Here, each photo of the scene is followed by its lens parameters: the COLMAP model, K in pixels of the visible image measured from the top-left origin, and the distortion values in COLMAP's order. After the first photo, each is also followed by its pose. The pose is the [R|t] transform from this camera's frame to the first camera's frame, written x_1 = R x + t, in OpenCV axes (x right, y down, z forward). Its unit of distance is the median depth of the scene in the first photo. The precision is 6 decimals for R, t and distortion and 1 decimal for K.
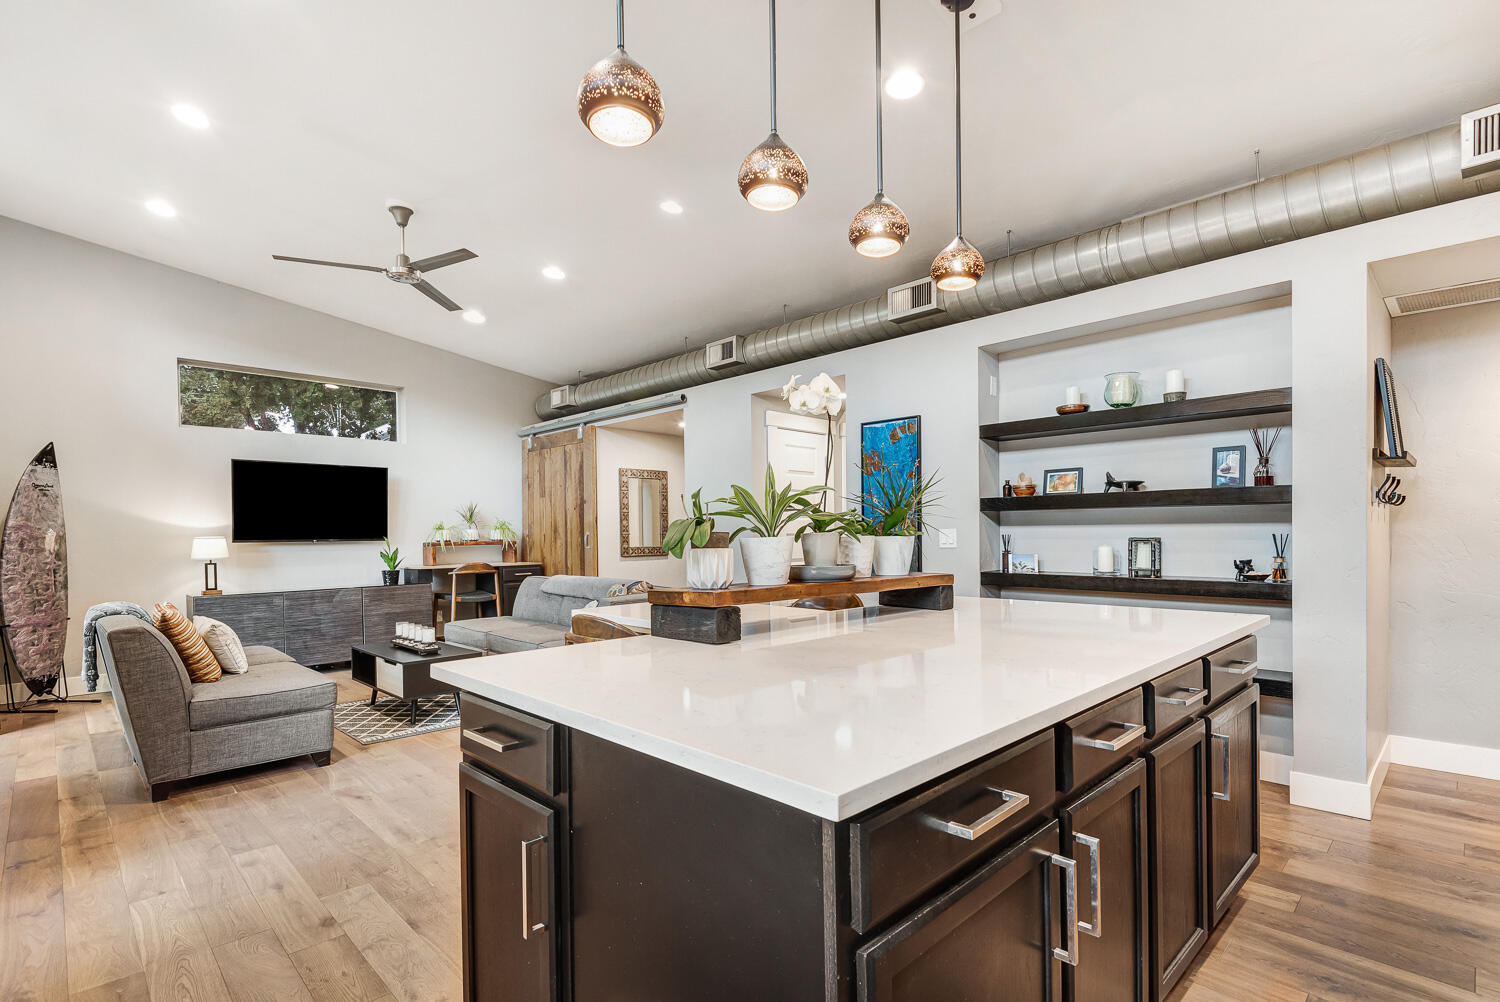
lens RADIAL K [[714.6, 0, 756.4], [0, 714.6, 536.9], [0, 0, 1]] dist [0.026771, -0.009970]
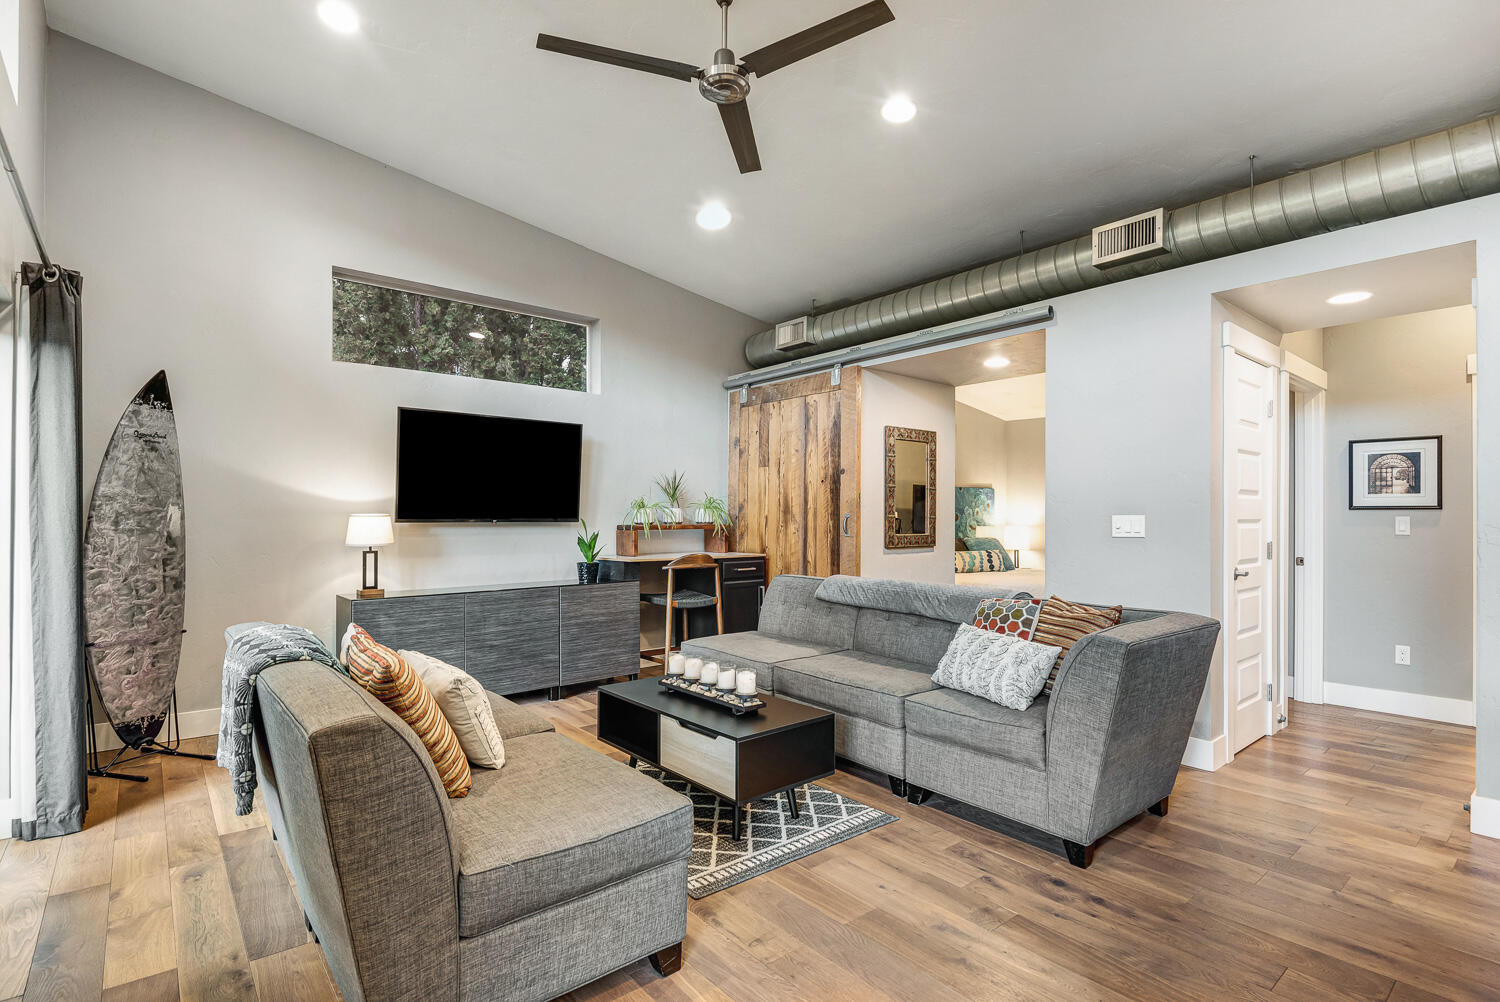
lens RADIAL K [[726.1, 0, 761.5], [0, 726.1, 508.0], [0, 0, 1]] dist [0.023759, 0.003853]
pose [[0.997342, 0.011200, -0.071992, -0.318546], [-0.012521, 0.999761, -0.017932, 0.002199], [0.071774, 0.018786, 0.997244, 0.311151]]
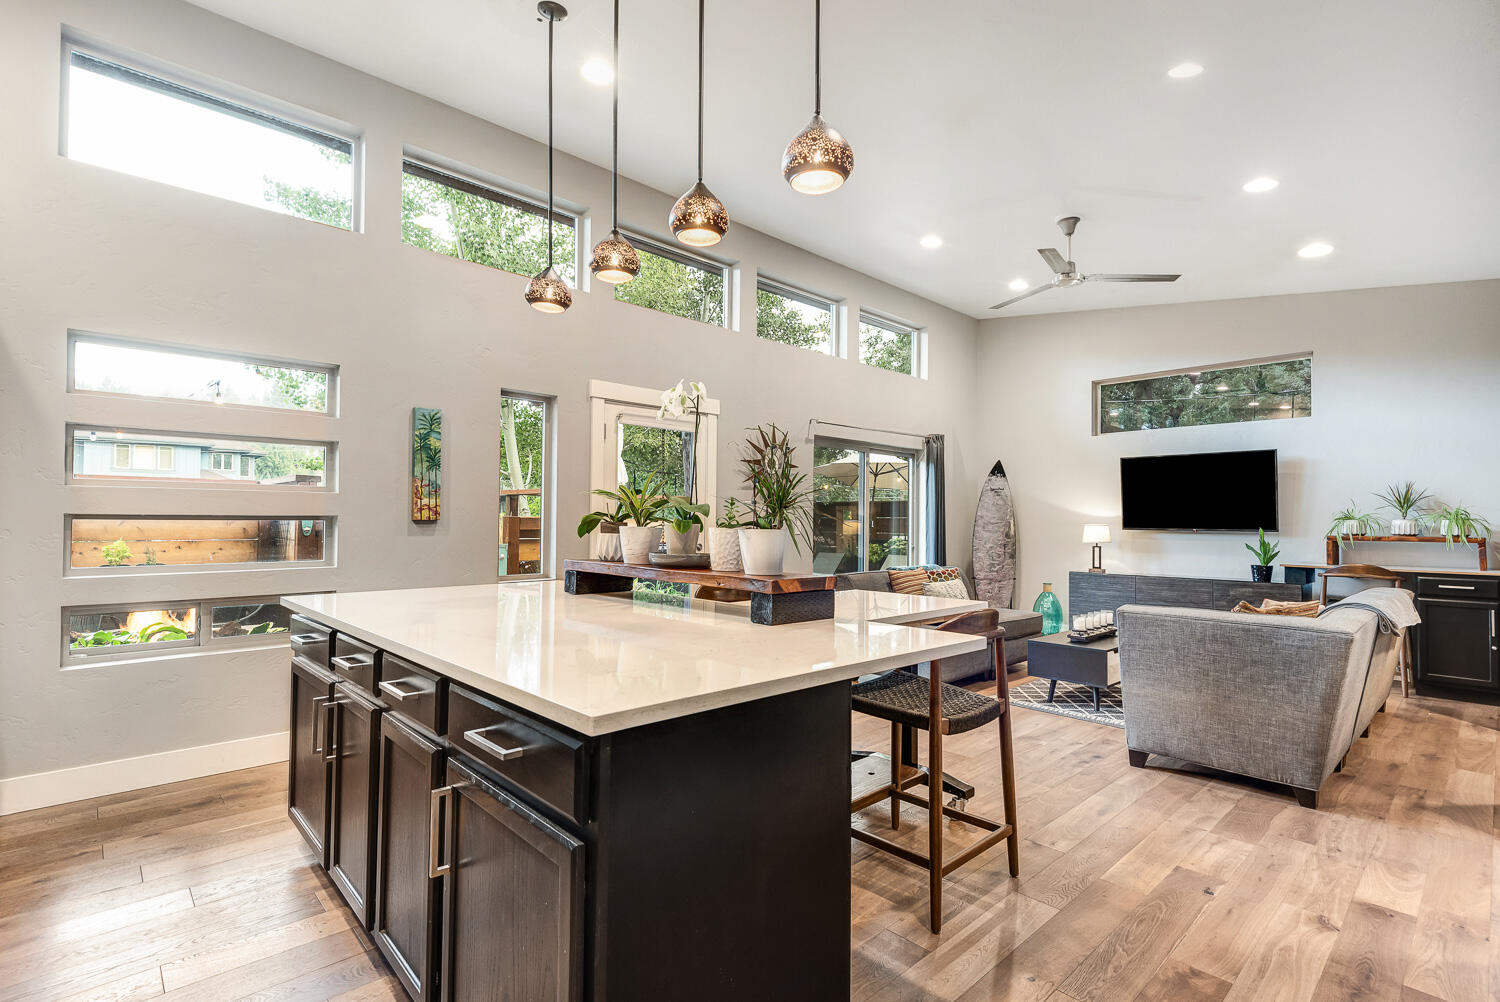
lens RADIAL K [[714.6, 0, 746.5], [0, 714.6, 508.2], [0, 0, 1]] dist [0.026771, -0.009970]
pose [[-0.028067, -0.009398, -0.999562, 0.459995], [-0.014033, 0.999861, -0.009007, -0.008017], [0.999508, 0.013774, -0.028195, 0.439828]]
